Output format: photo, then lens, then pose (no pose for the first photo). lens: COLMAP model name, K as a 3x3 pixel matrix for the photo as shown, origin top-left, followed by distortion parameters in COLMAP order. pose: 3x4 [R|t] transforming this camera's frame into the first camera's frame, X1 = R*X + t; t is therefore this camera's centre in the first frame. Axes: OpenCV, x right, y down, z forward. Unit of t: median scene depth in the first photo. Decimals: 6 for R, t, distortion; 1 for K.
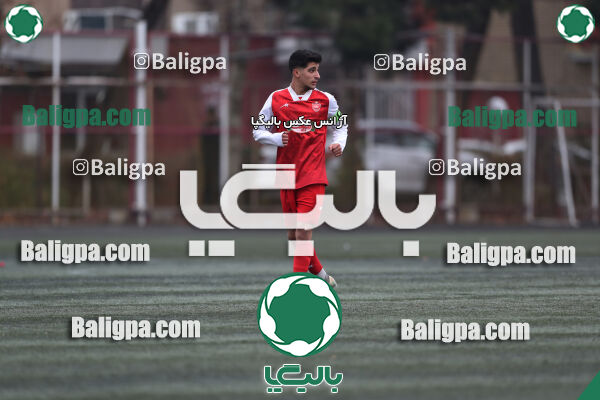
lens RADIAL K [[3546.0, 0, 300.0], [0, 3546.0, 200.0], [0, 0, 1]] dist [0.082555, -19.903545]
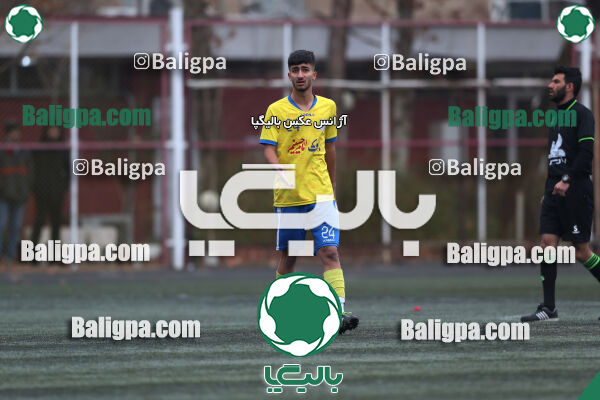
lens RADIAL K [[3546.0, 0, 300.0], [0, 3546.0, 200.0], [0, 0, 1]] dist [0.082555, -19.903545]
pose [[0.992716, -0.012437, -0.119832, -0.012501], [0.012507, 0.999922, -0.000167, -0.007006], [0.119824, -0.001333, 0.992794, 0.181885]]
